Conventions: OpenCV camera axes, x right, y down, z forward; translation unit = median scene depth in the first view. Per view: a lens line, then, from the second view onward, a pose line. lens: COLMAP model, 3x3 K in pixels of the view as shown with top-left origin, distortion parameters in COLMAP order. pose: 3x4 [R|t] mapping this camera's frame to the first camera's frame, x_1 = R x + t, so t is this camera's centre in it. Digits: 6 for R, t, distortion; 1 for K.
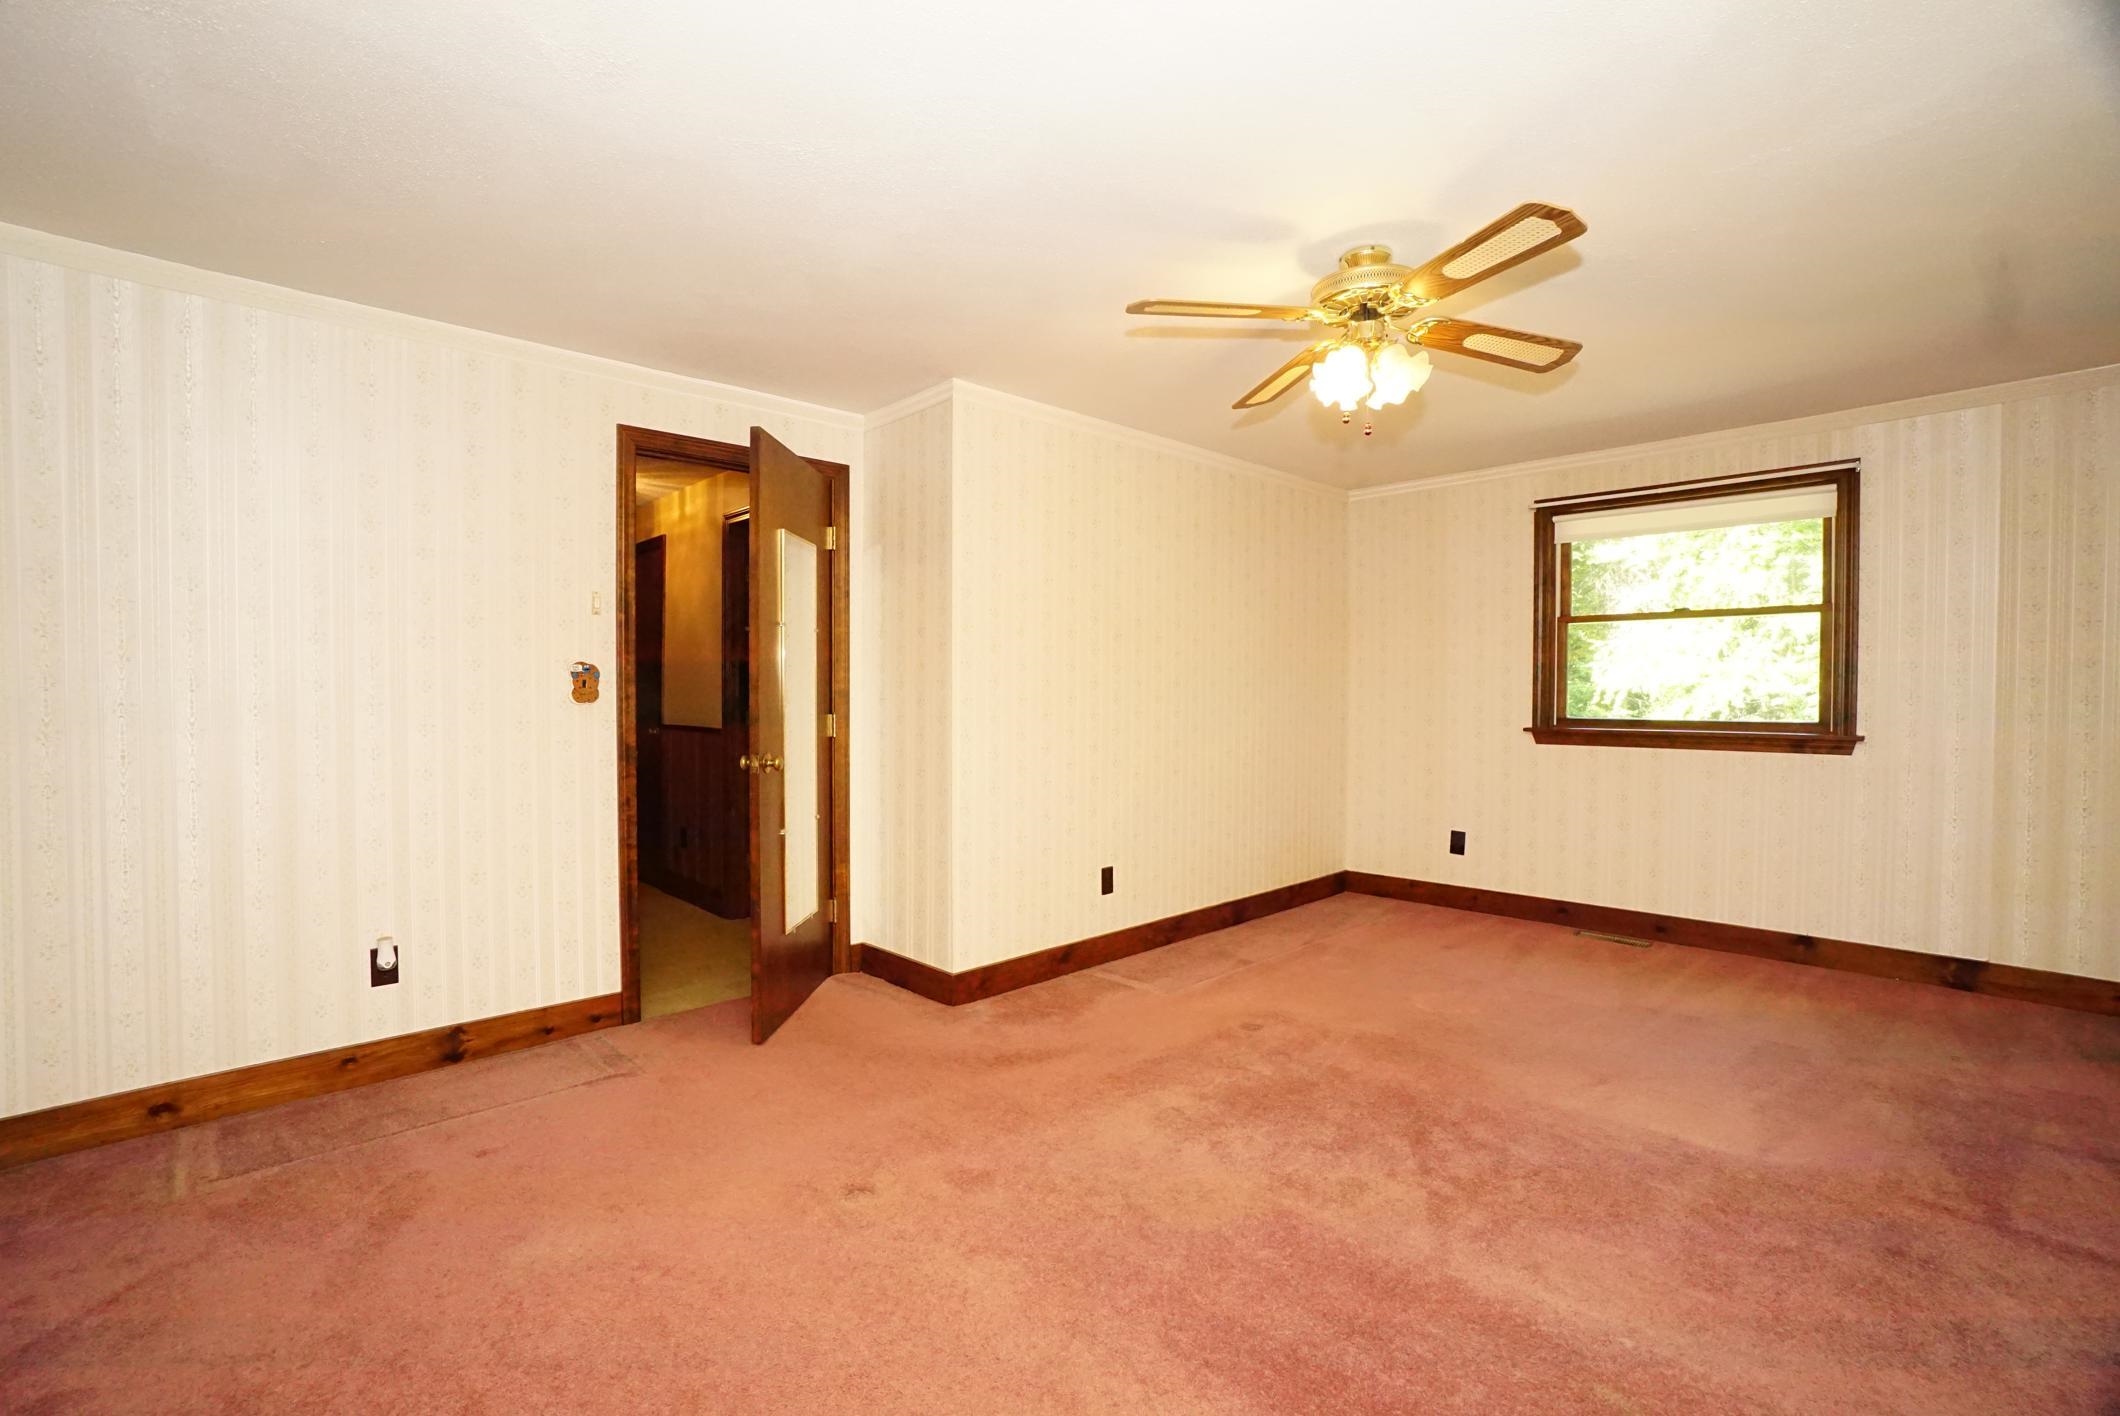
lens RADIAL K [[933.3, 0, 1046.5], [0, 933.3, 709.2], [0, 0, 1]] dist [-0.065863, 0.023345]
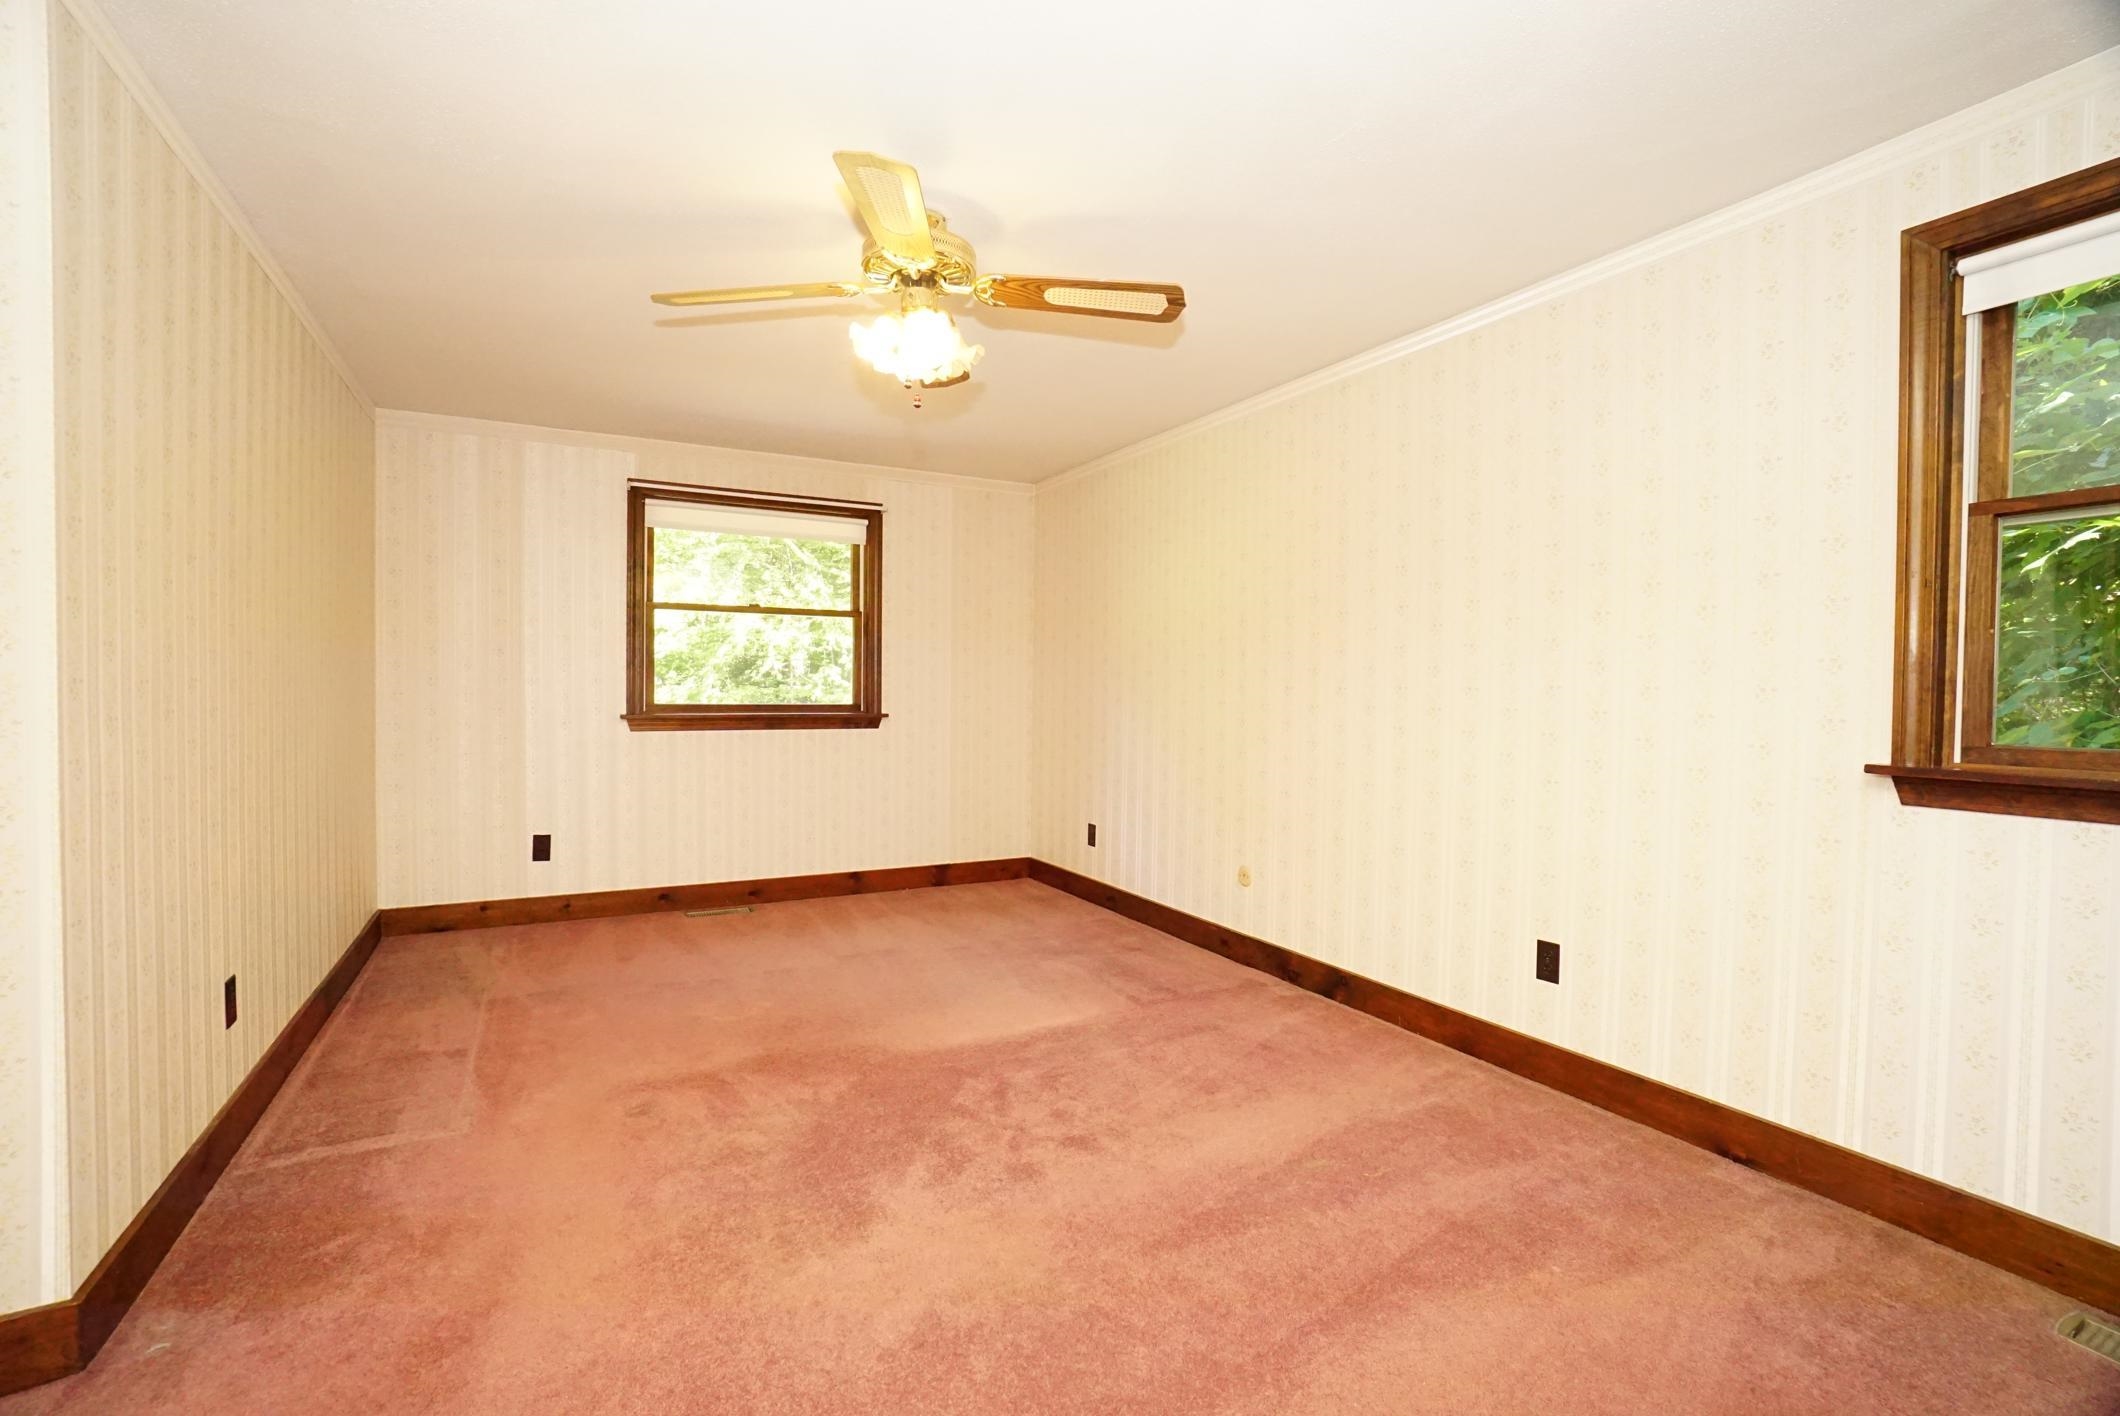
lens RADIAL K [[933.3, 0, 1046.5], [0, 933.3, 709.2], [0, 0, 1]] dist [-0.065863, 0.023345]
pose [[0.262726, -0.022045, 0.964619, -0.346328], [0.006773, 0.999756, 0.021003, -0.003742], [-0.964847, 0.001015, 0.262811, 0.393000]]
